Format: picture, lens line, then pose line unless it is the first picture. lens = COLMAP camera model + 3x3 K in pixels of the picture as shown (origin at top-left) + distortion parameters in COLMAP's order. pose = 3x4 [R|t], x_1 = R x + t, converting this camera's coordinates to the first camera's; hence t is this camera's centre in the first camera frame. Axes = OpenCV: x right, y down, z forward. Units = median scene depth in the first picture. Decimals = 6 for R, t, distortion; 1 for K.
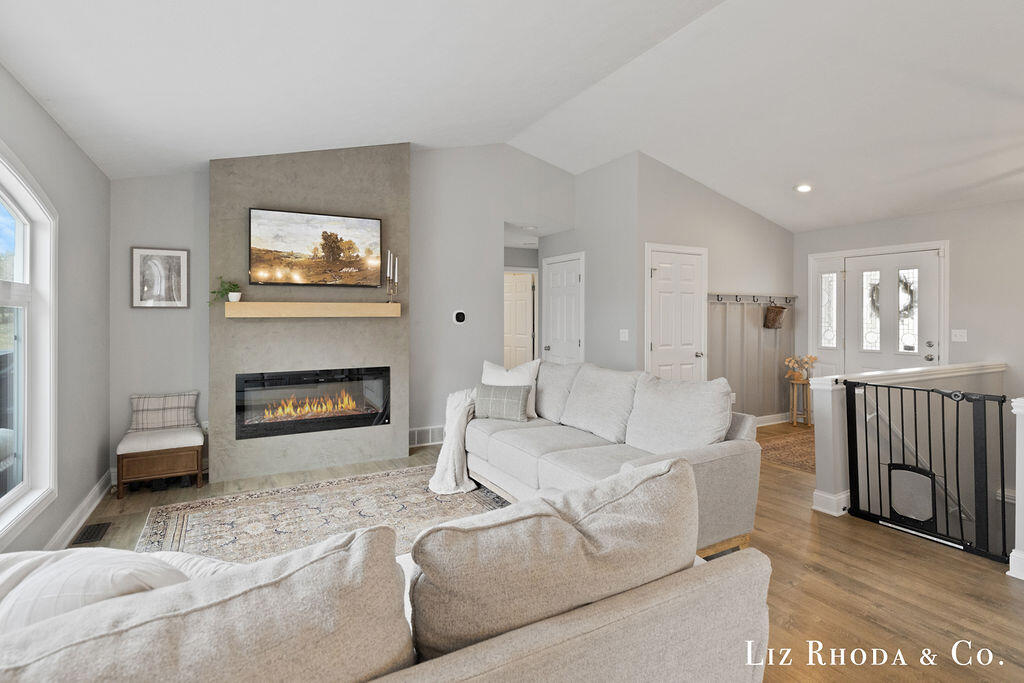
lens RADIAL K [[502.7, 0, 508.3], [0, 502.7, 317.6], [0, 0, 1]] dist [0.001135, 0.000190]
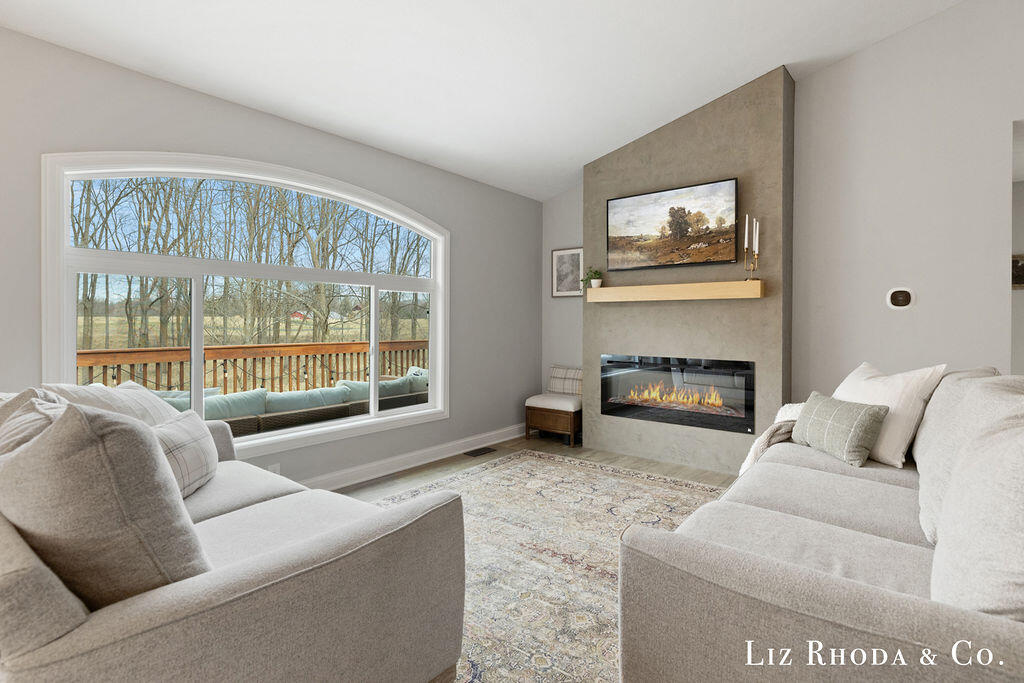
lens RADIAL K [[500.9, 0, 512.5], [0, 500.9, 322.0], [0, 0, 1]] dist [-0.000651, 0.000002]
pose [[0.392028, 0.003252, -0.919947, 0.343301], [-0.008810, 0.999961, -0.000219, 0.039057], [0.919911, 0.008190, 0.392042, 0.346981]]
